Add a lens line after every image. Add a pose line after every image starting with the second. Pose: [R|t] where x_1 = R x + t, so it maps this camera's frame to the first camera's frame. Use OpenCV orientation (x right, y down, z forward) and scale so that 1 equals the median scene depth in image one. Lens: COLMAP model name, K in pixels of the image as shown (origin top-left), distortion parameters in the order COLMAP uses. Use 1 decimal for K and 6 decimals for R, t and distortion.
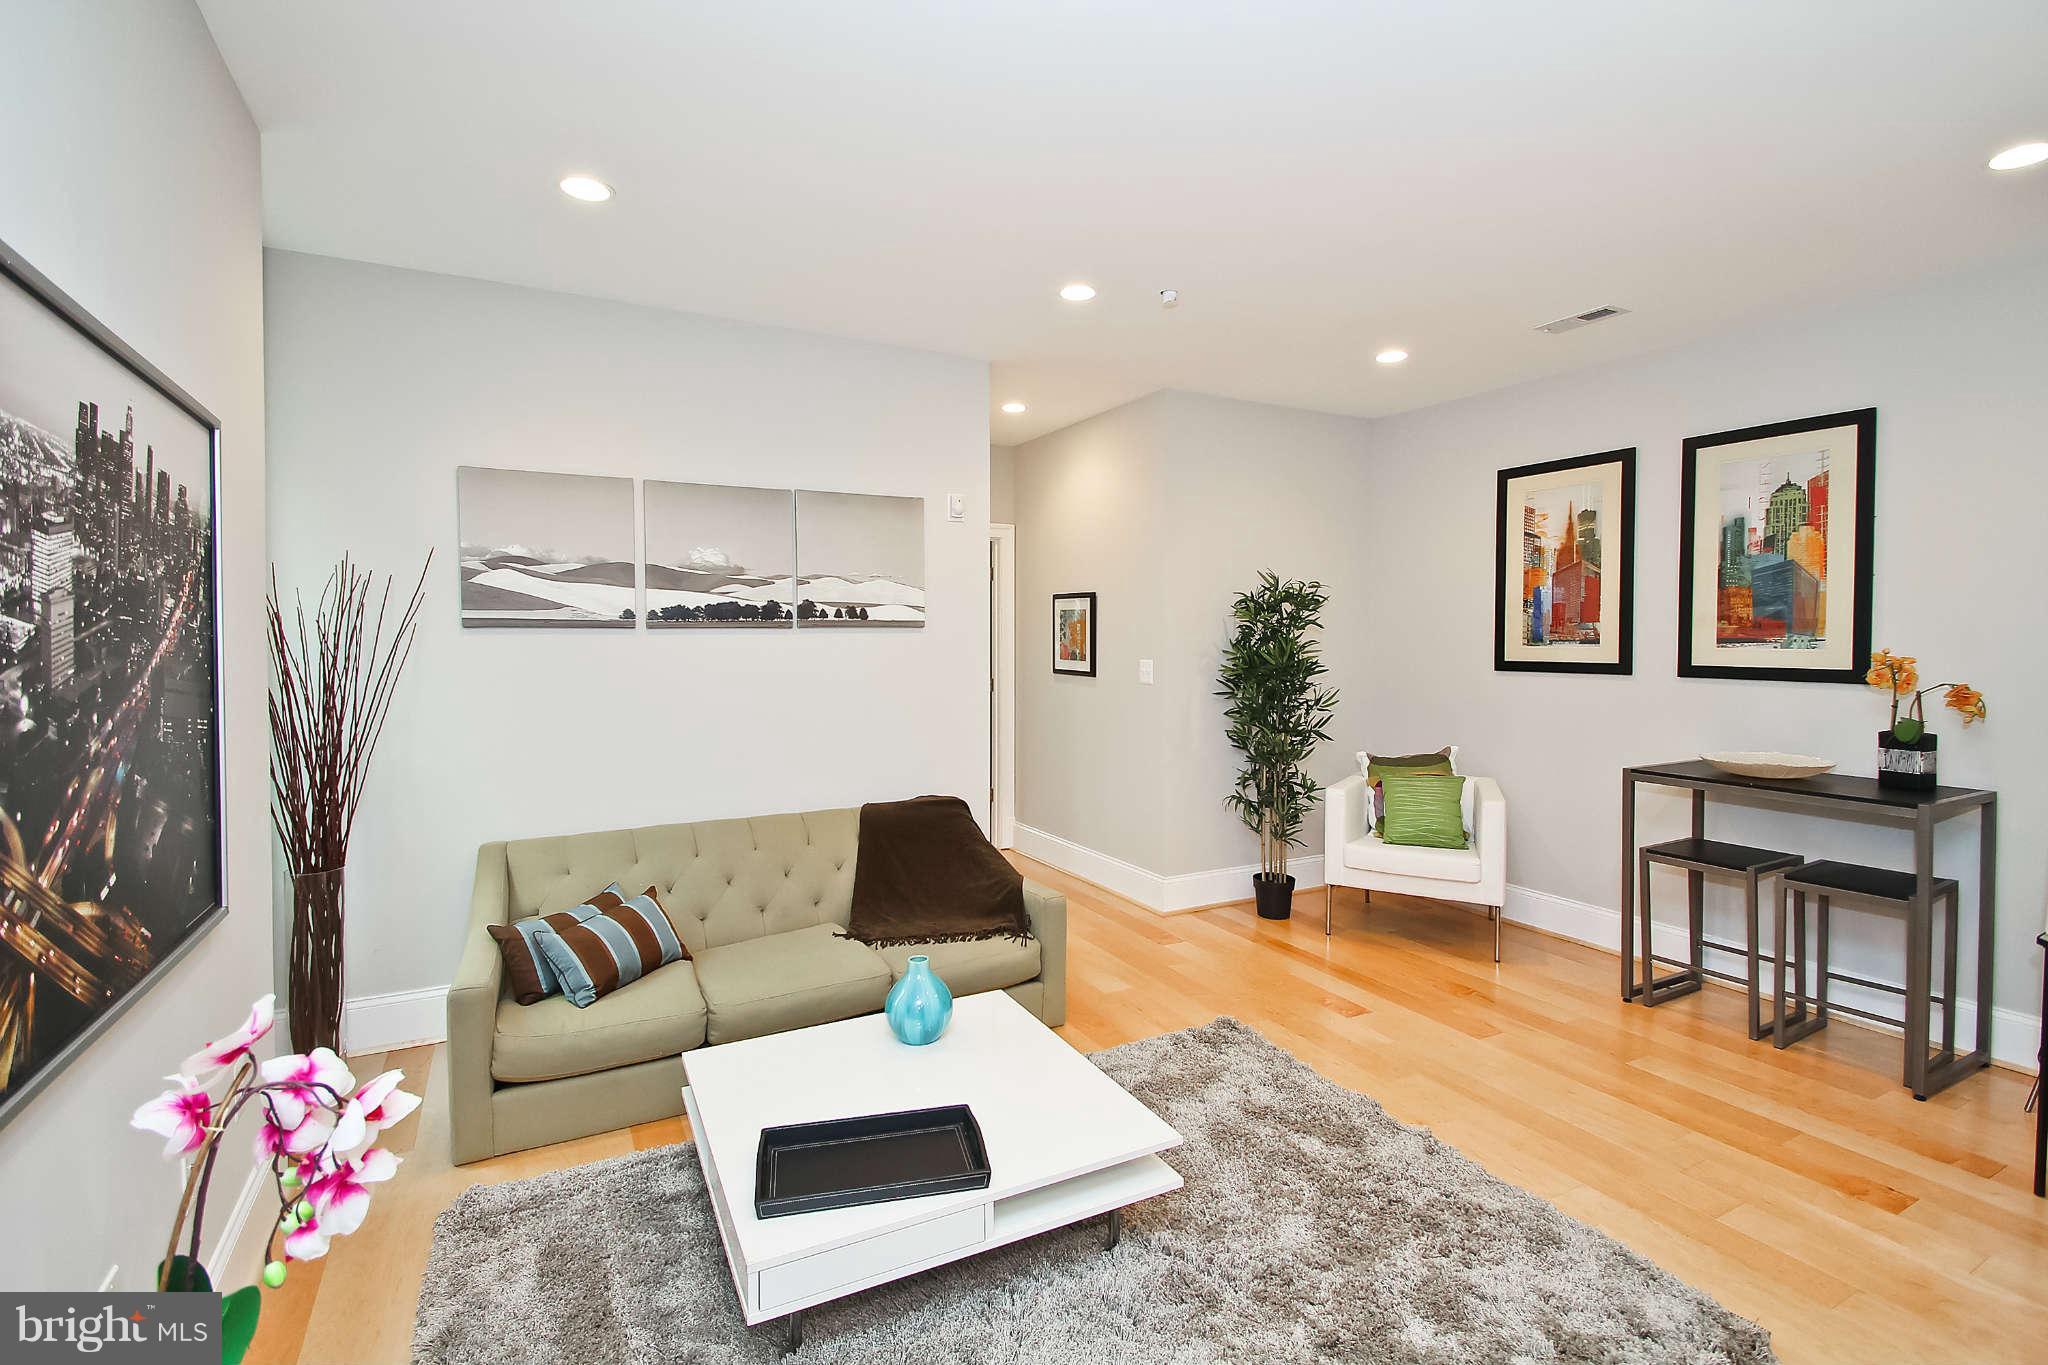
lens RADIAL K [[953.7, 0, 1017.1], [0, 953.7, 659.3], [0, 0, 1]] dist [0.050947, -0.036362]
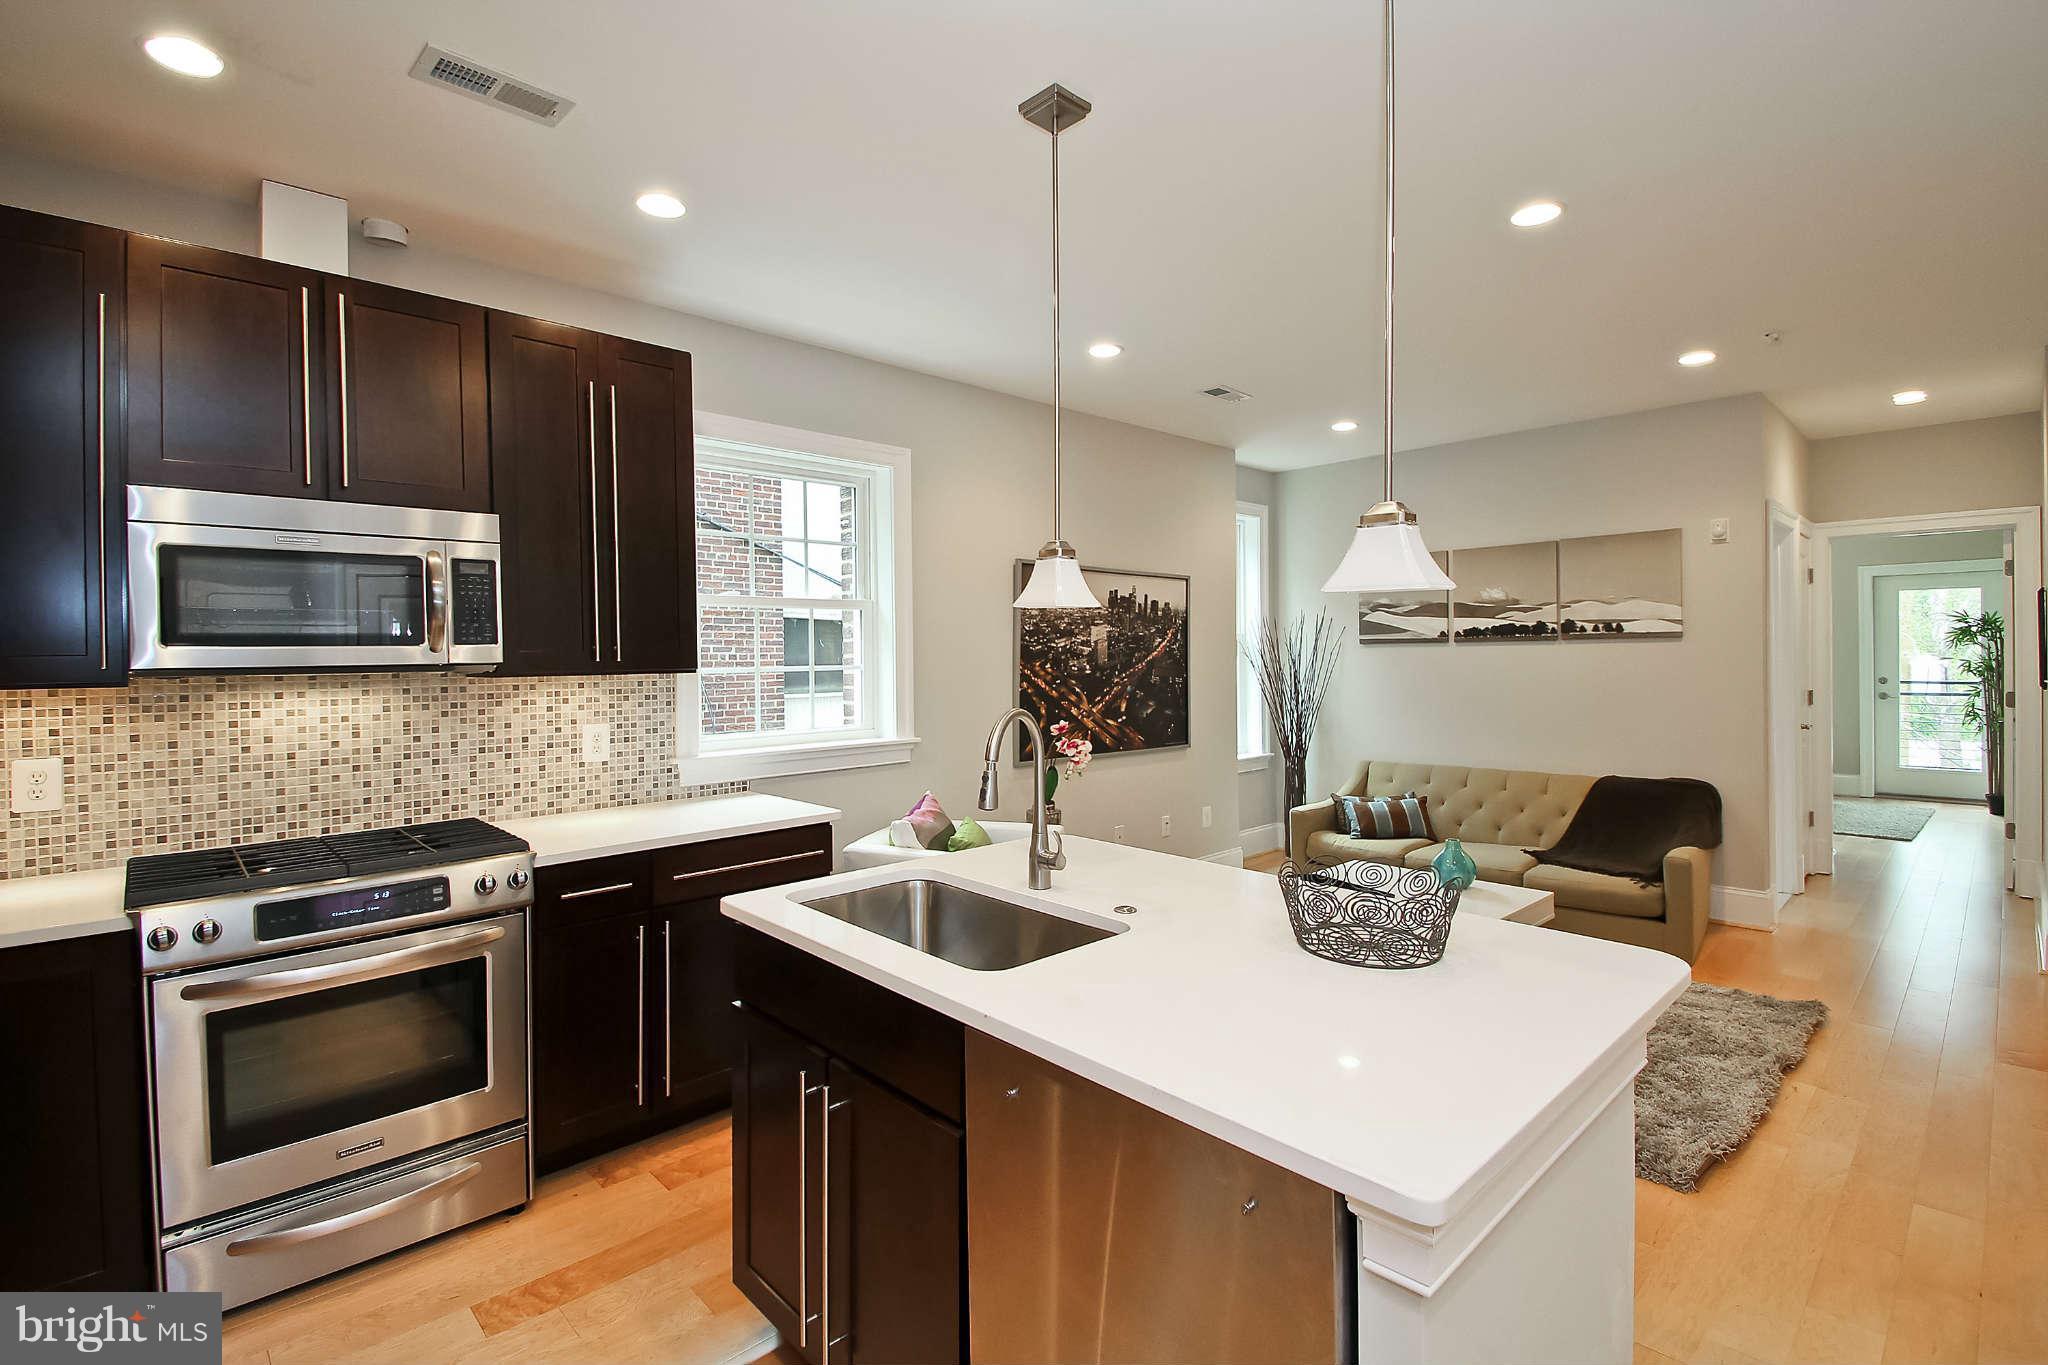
lens RADIAL K [[953.7, 0, 1017.1], [0, 953.7, 659.3], [0, 0, 1]] dist [0.050947, -0.036362]
pose [[0.282355, 0.001919, -0.959308, 0.948350], [-0.012300, 0.999923, -0.001620, 0.007416], [0.959231, 0.012257, 0.282357, -0.159057]]
